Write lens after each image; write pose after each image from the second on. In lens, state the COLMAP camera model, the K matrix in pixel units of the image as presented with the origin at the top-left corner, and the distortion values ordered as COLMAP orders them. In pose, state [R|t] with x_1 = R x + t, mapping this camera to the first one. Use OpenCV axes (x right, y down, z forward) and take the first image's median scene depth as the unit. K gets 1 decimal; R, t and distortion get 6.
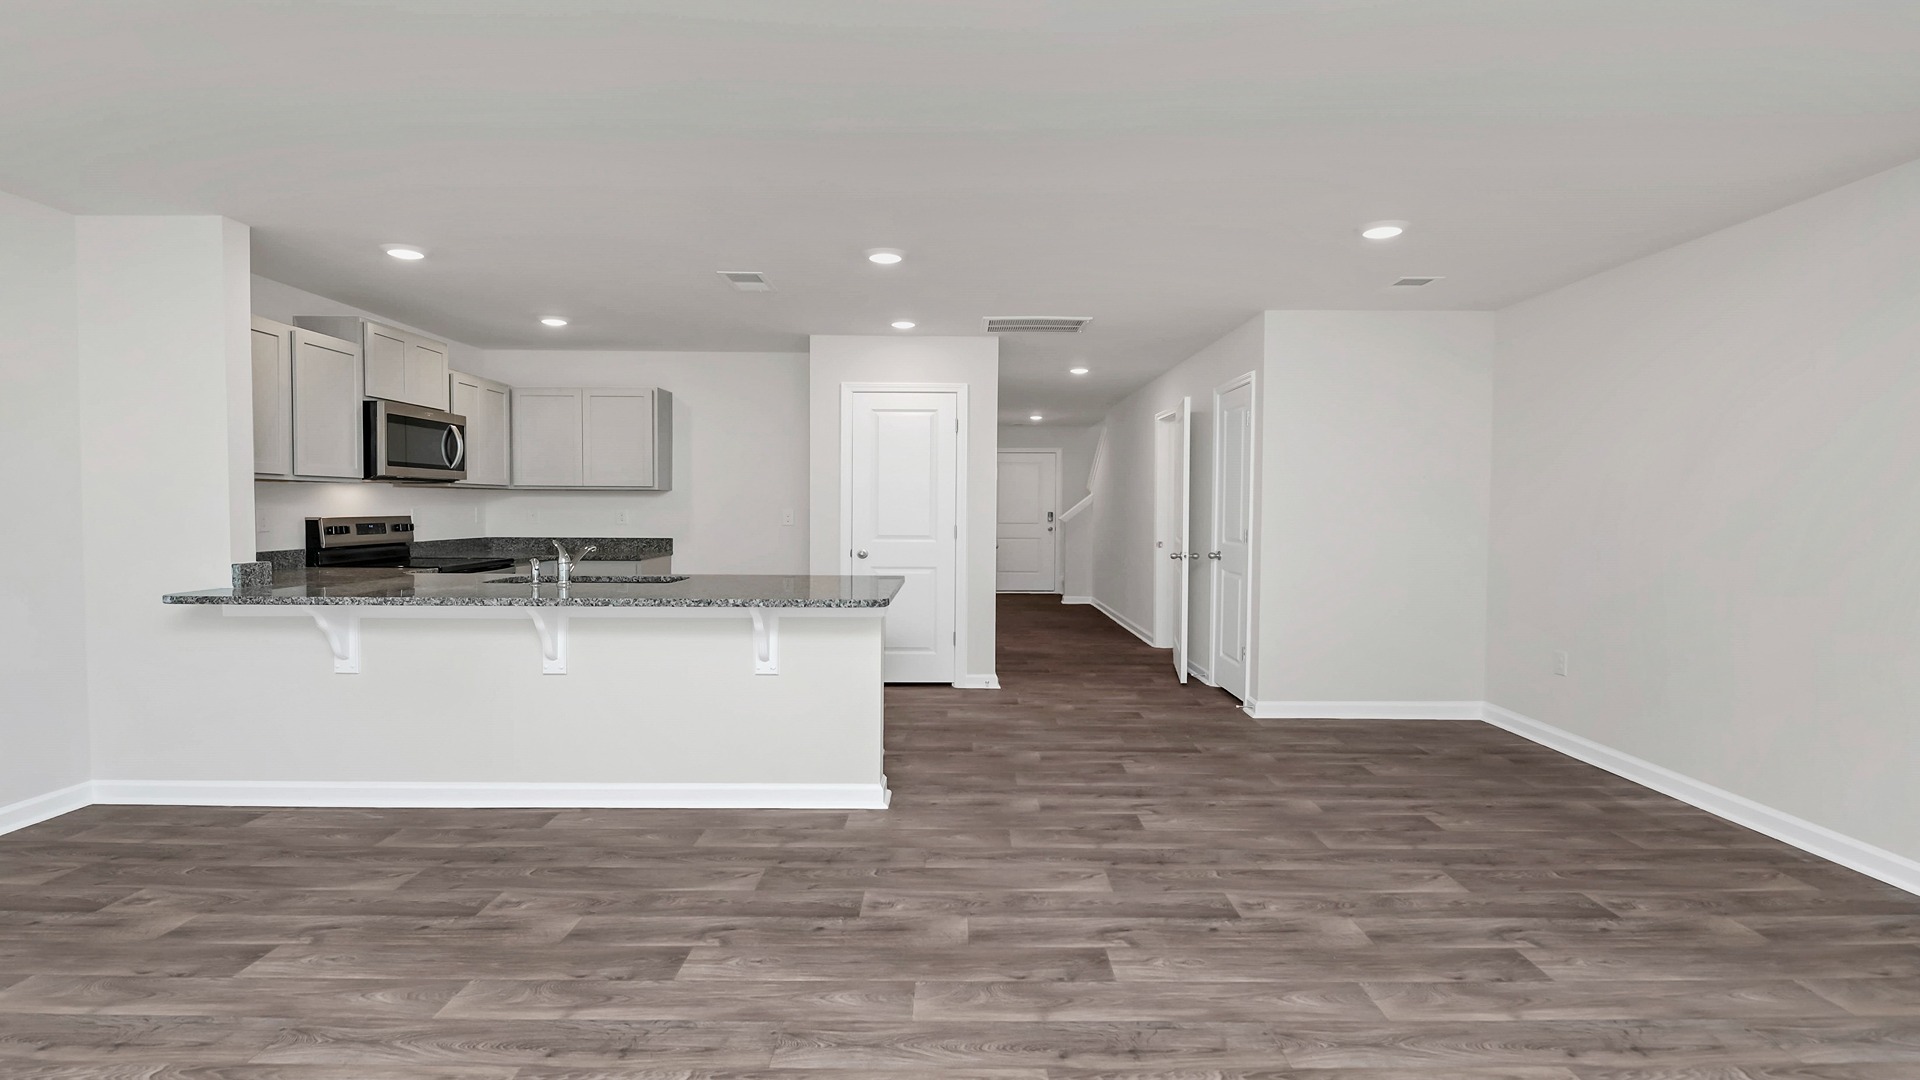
lens RADIAL K [[929.0, 0, 960.0], [0, 929.0, 540.0], [0, 0, 1]] dist [0.100002, -0.000162]
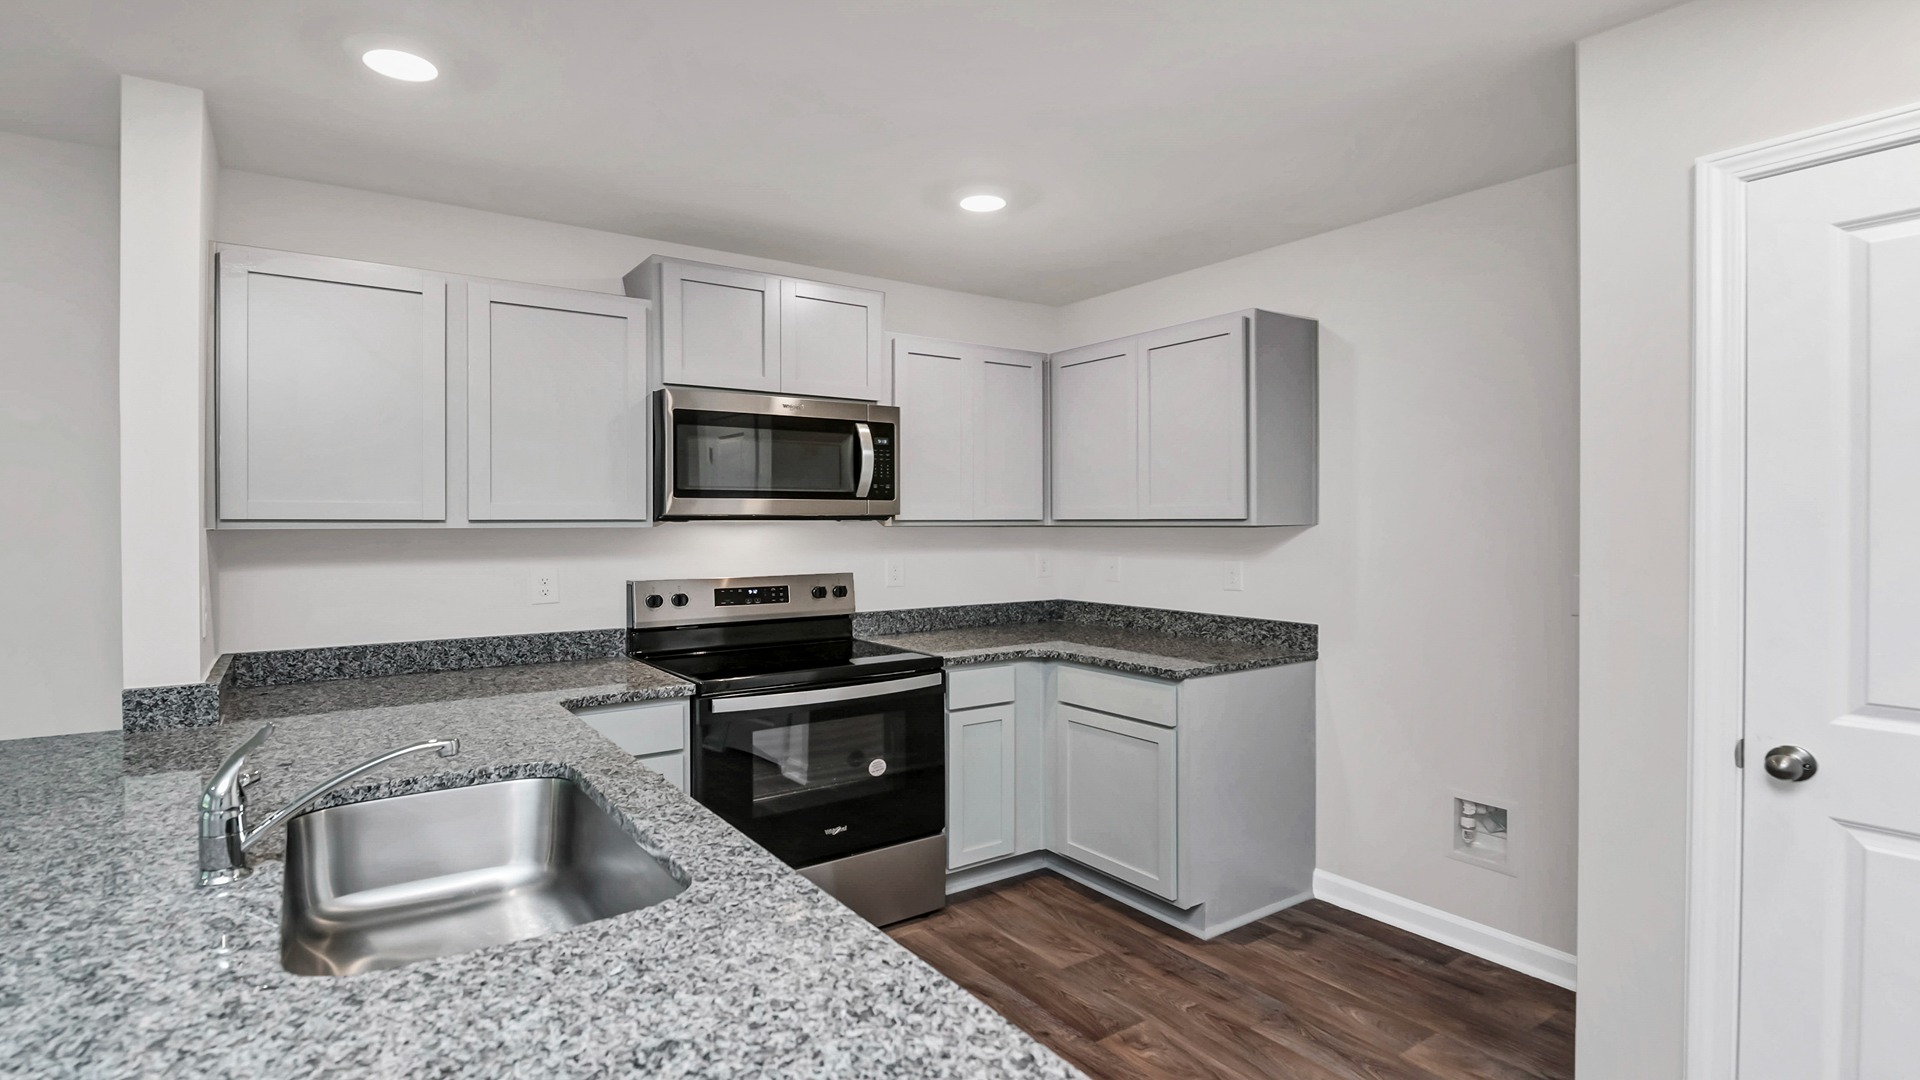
lens RADIAL K [[977.4, 0, 1005.2], [0, 977.4, 535.1], [0, 0, 1]] dist [-0.009696, -0.011223]
pose [[0.606122, -0.002538, -0.795367, -0.000371], [-0.025162, 0.999433, -0.022364, -0.038063], [0.794973, 0.033568, 0.605715, 0.683219]]
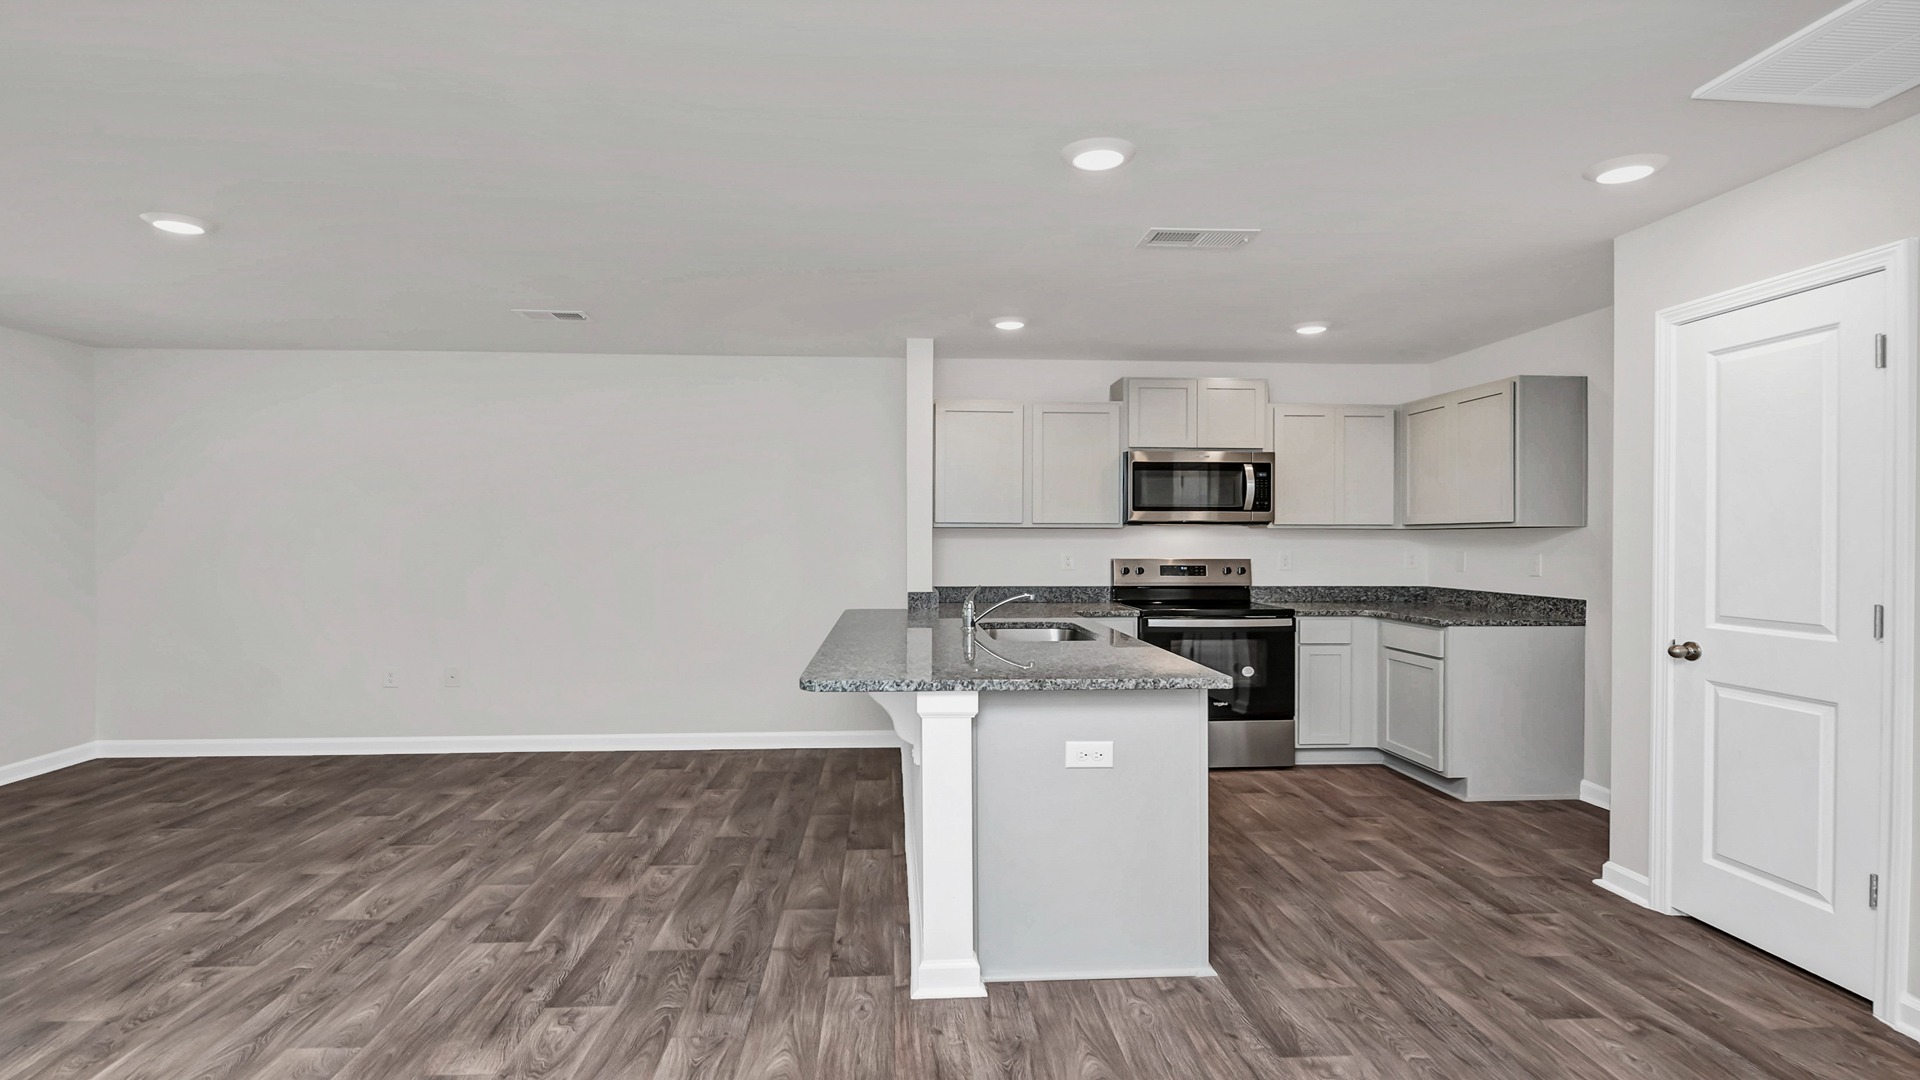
lens RADIAL K [[986.9, 0, 960.0], [0, 986.9, 540.0], [0, 0, 1]] dist [-0.026810, 0.000334]
pose [[0.096161, -0.010074, -0.995315, 0.394432], [-0.042150, 0.999011, -0.014183, -0.017874], [0.994473, 0.043317, 0.095642, 0.604018]]
